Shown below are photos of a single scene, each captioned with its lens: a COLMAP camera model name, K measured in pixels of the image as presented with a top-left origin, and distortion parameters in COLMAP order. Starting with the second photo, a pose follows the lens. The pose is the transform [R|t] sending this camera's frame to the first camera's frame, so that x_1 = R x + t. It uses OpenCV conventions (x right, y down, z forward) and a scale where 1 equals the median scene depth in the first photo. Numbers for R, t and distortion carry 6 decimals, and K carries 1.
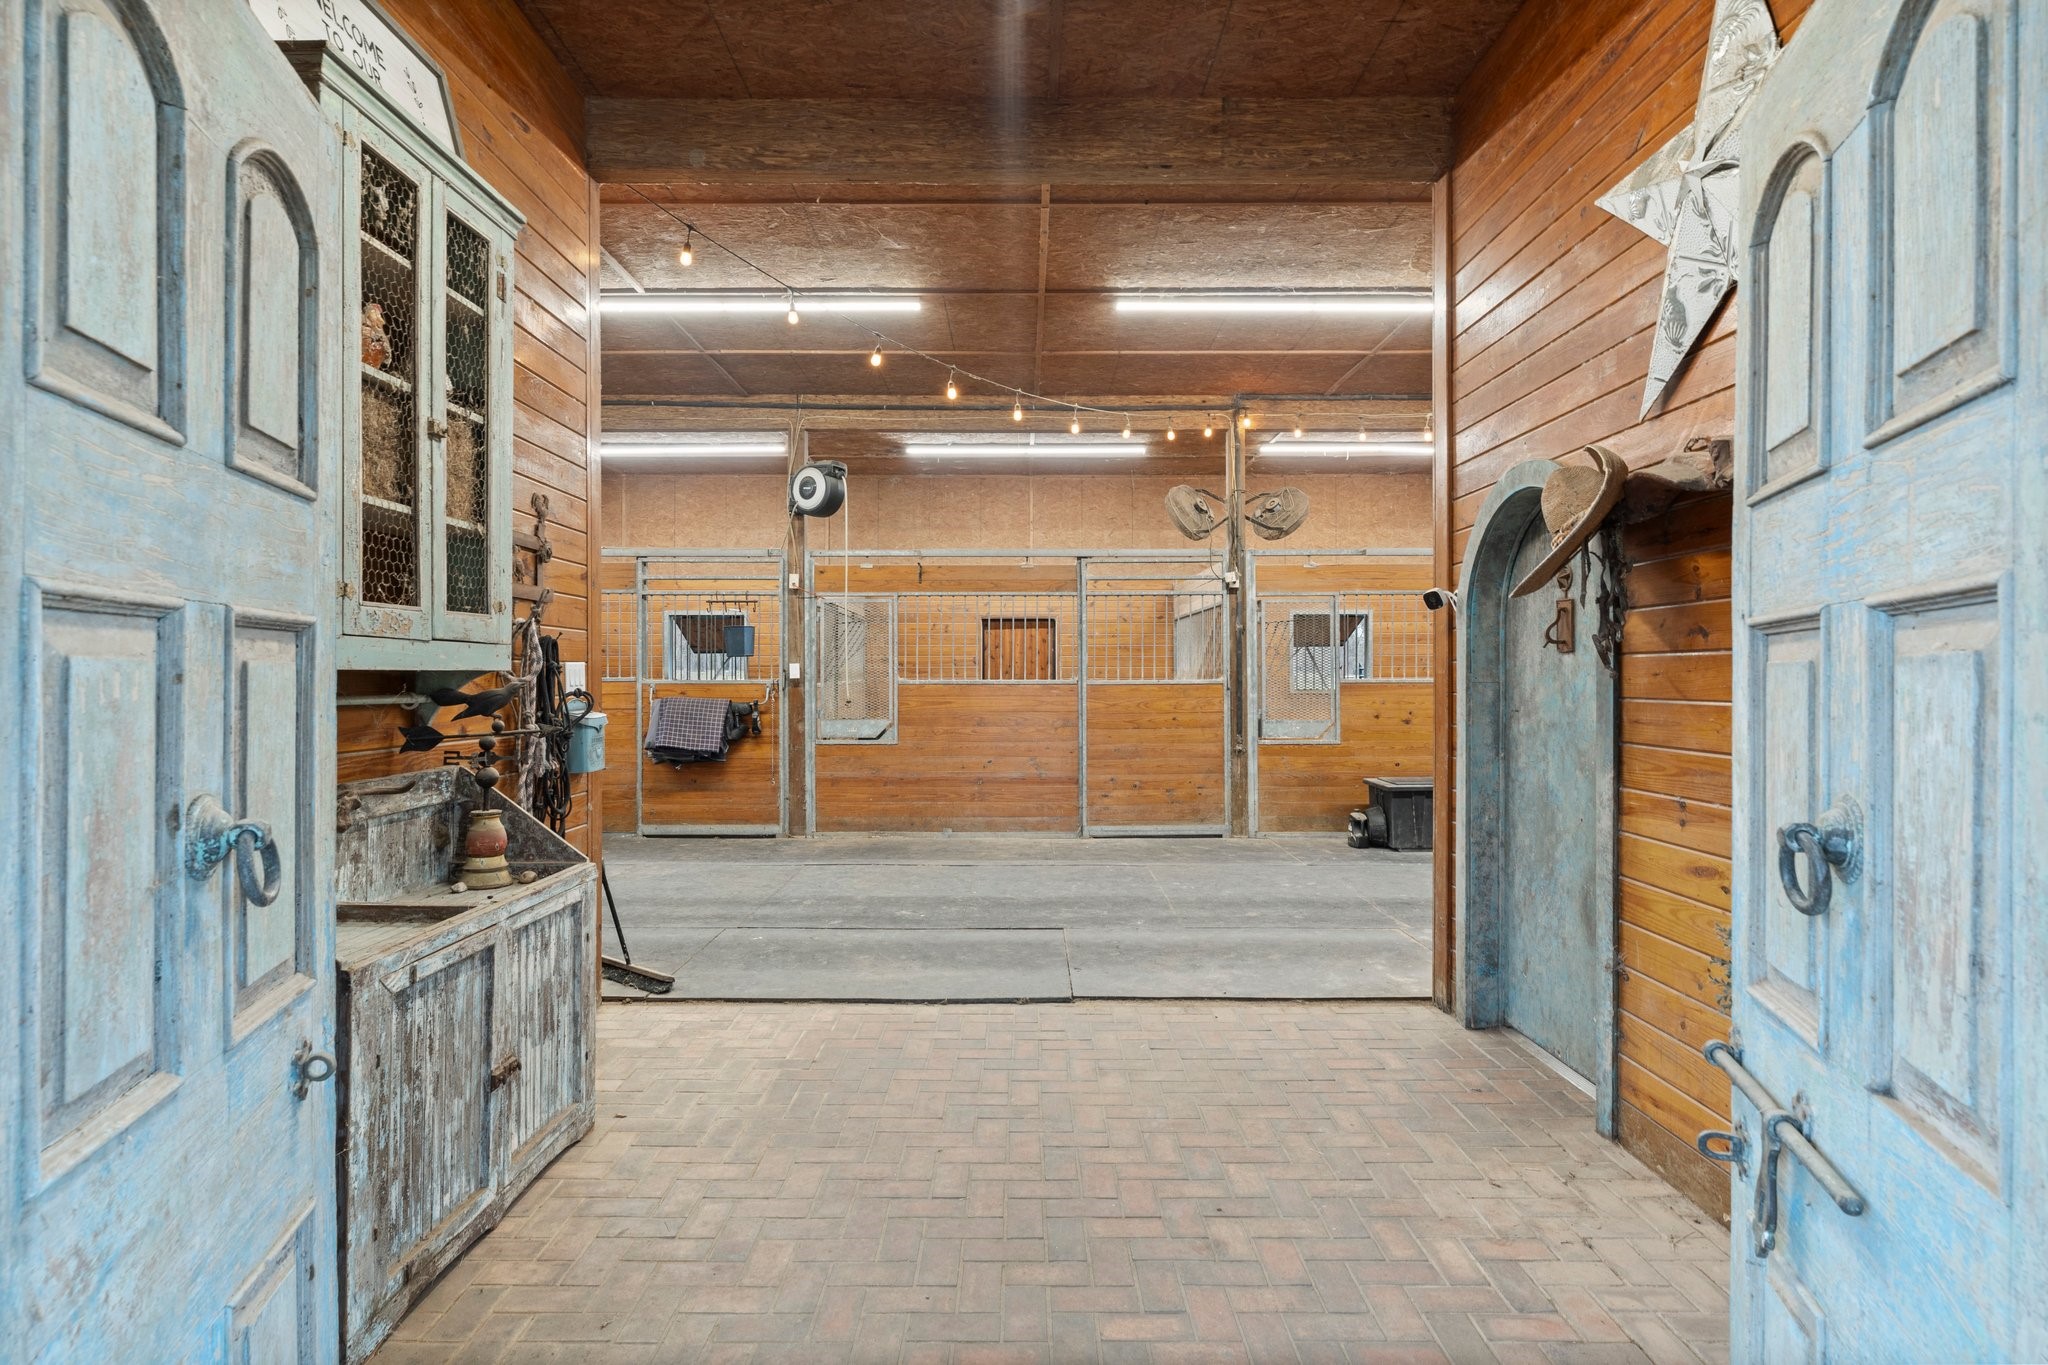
lens RADIAL K [[1076.6, 0, 1024.0], [0, 1076.6, 682.5], [0, 0, 1]] dist [-0.000015, 0.000014]
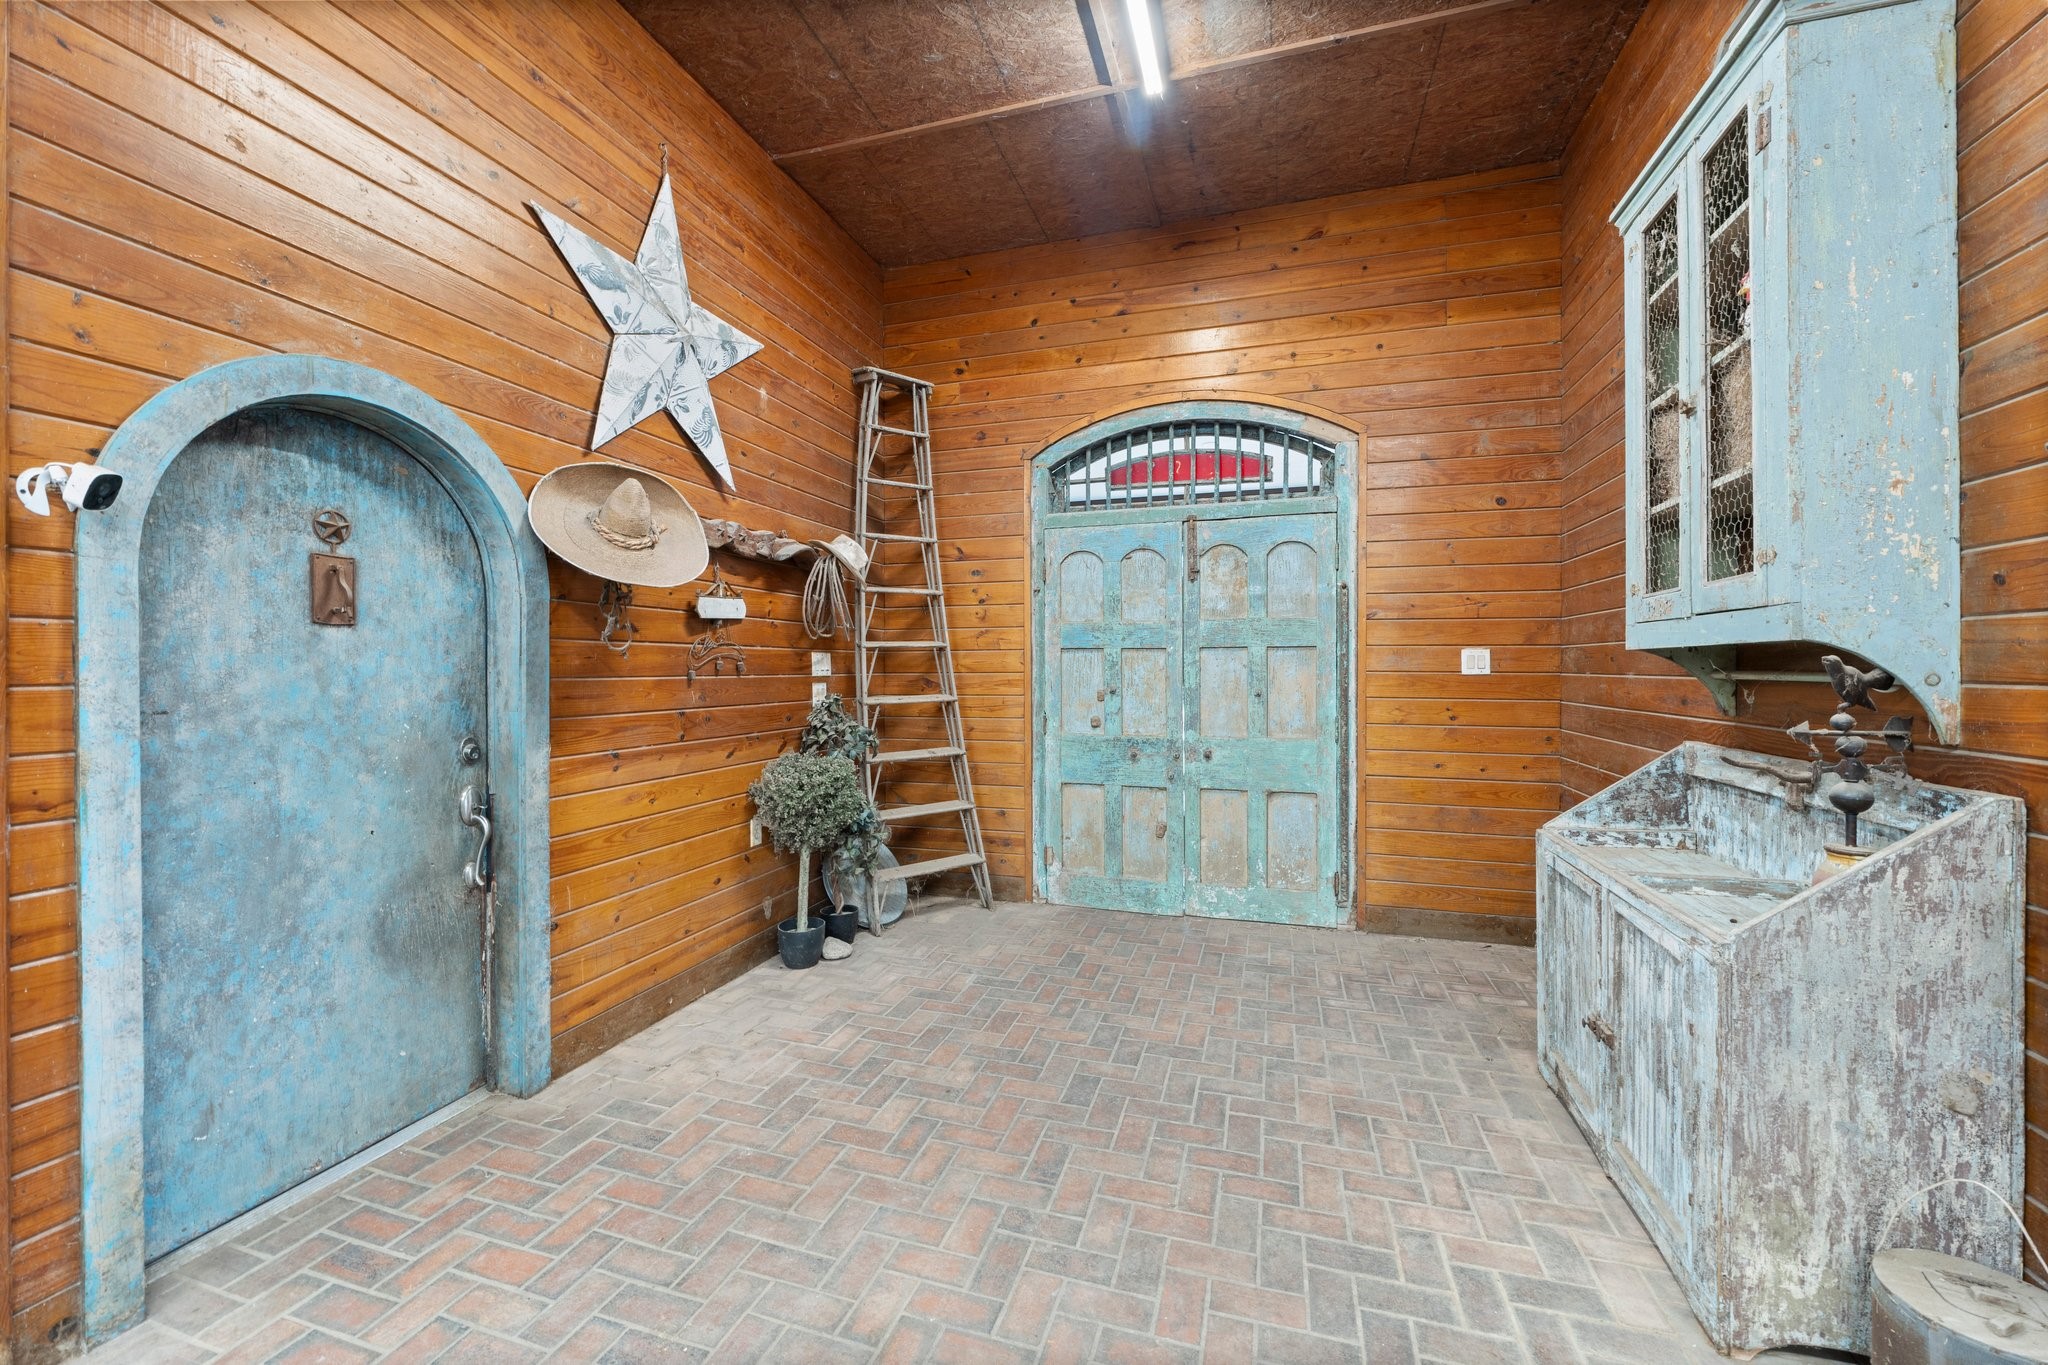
lens RADIAL K [[826.2, 0, 1015.2], [0, 826.2, 678.5], [0, 0, 1]] dist [-0.003788, -0.000135]
pose [[-0.953178, -0.001045, 0.302407, -0.056390], [0.004247, 0.999849, 0.016842, 0.000993], [-0.302379, 0.017337, -0.953030, 0.595435]]
